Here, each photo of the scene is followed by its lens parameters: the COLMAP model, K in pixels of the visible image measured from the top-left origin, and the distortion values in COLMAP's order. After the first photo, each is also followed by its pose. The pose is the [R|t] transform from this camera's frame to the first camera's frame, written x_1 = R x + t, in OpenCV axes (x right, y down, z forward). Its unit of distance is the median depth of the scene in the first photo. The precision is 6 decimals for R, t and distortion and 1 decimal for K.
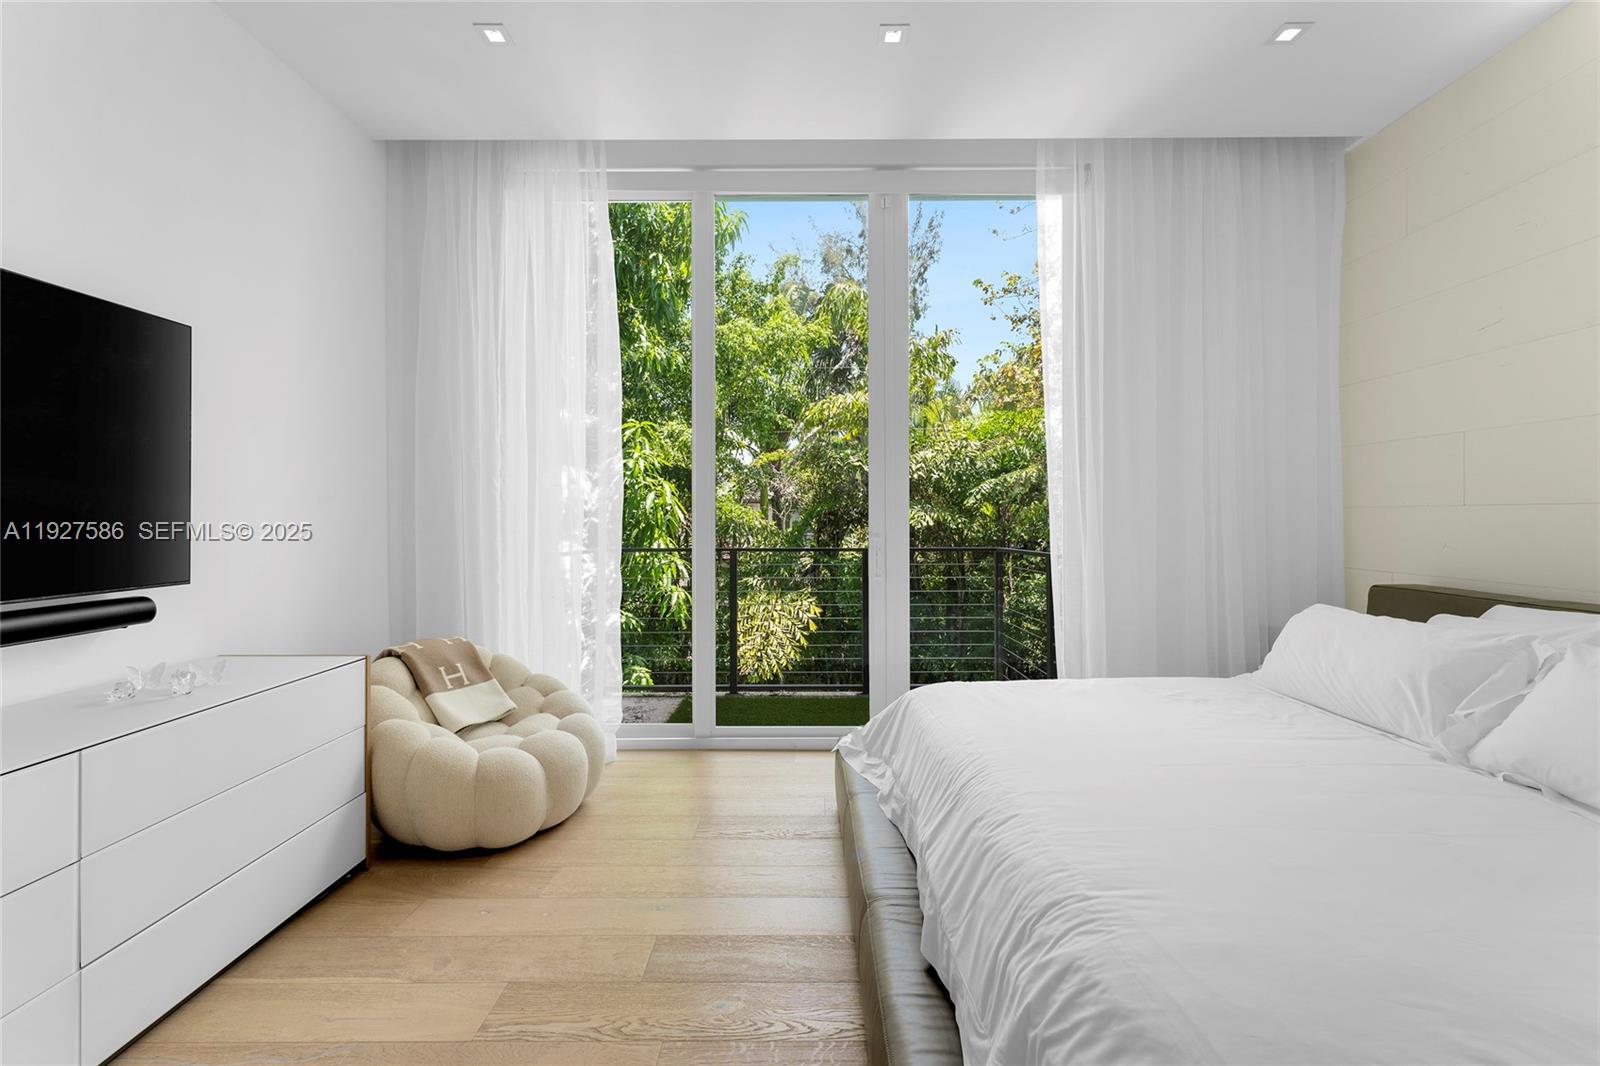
lens RADIAL K [[706.0, 0, 806.6], [0, 706.0, 519.9], [0, 0, 1]] dist [-0.001966, -0.000428]
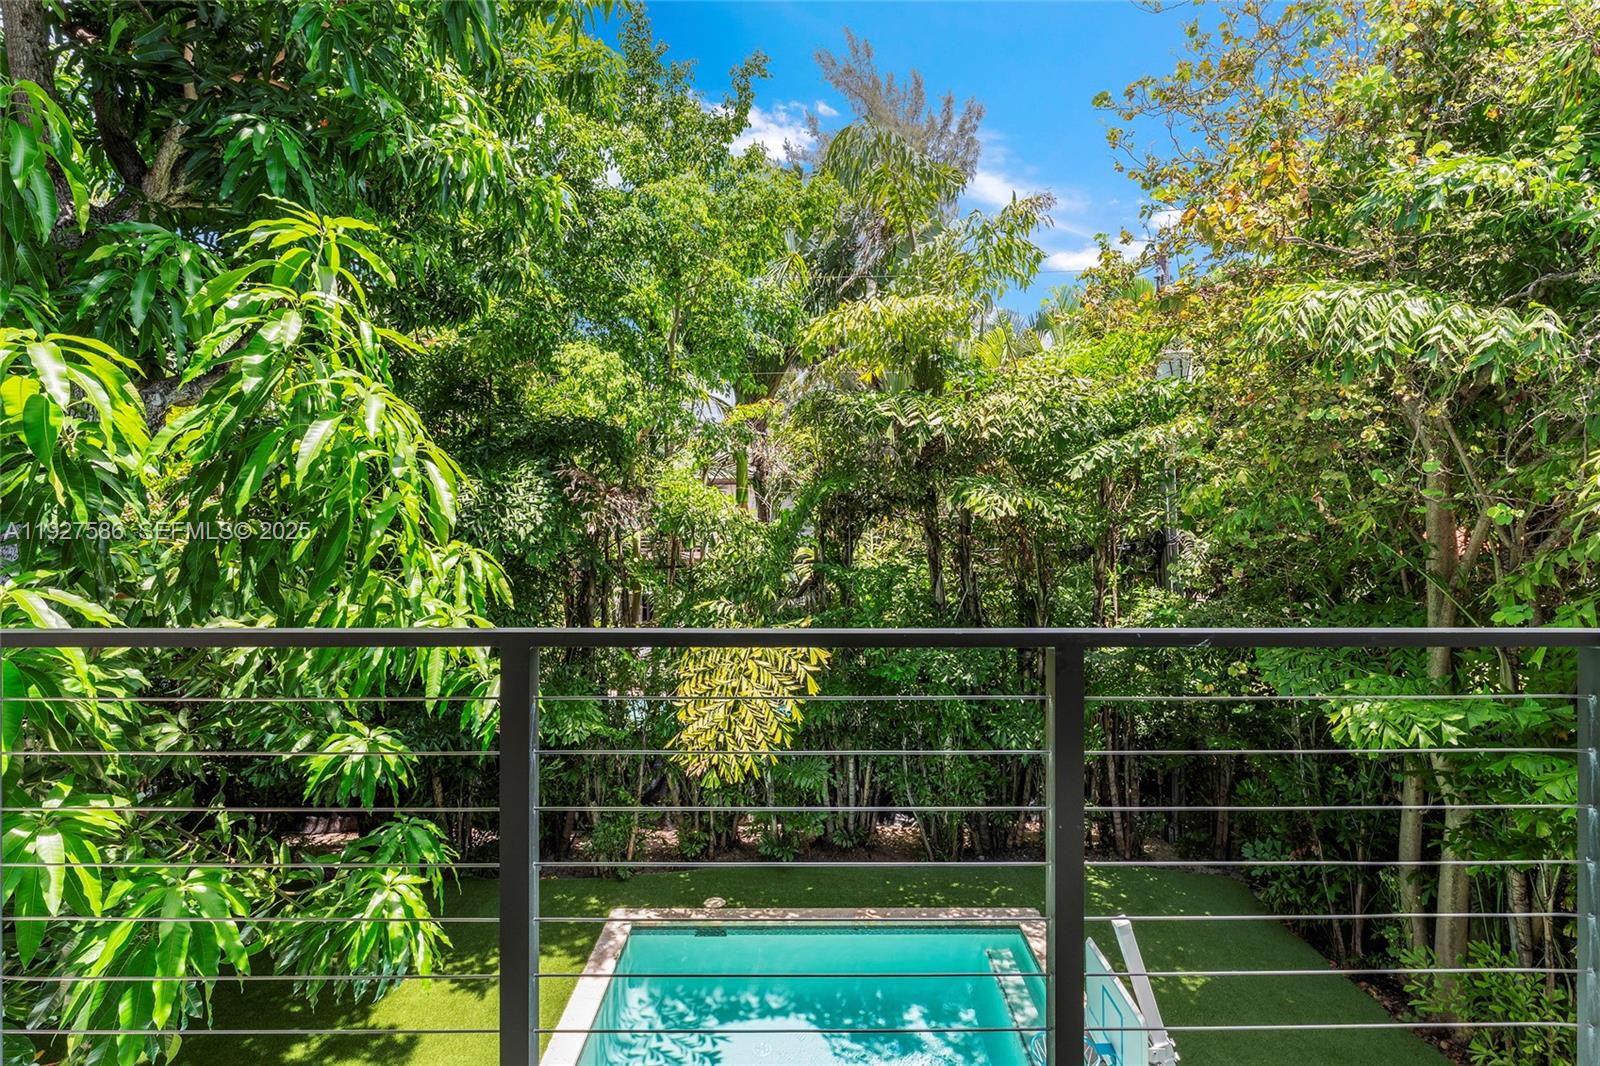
lens RADIAL K [[706.0, 0, 806.6], [0, 706.0, 519.9], [0, 0, 1]] dist [-0.001966, -0.000428]
pose [[0.999997, 0.002309, 0.000806, 0.001758], [-0.002319, 0.999909, 0.013286, 0.002628], [-0.000775, -0.013288, 0.999911, 0.384896]]
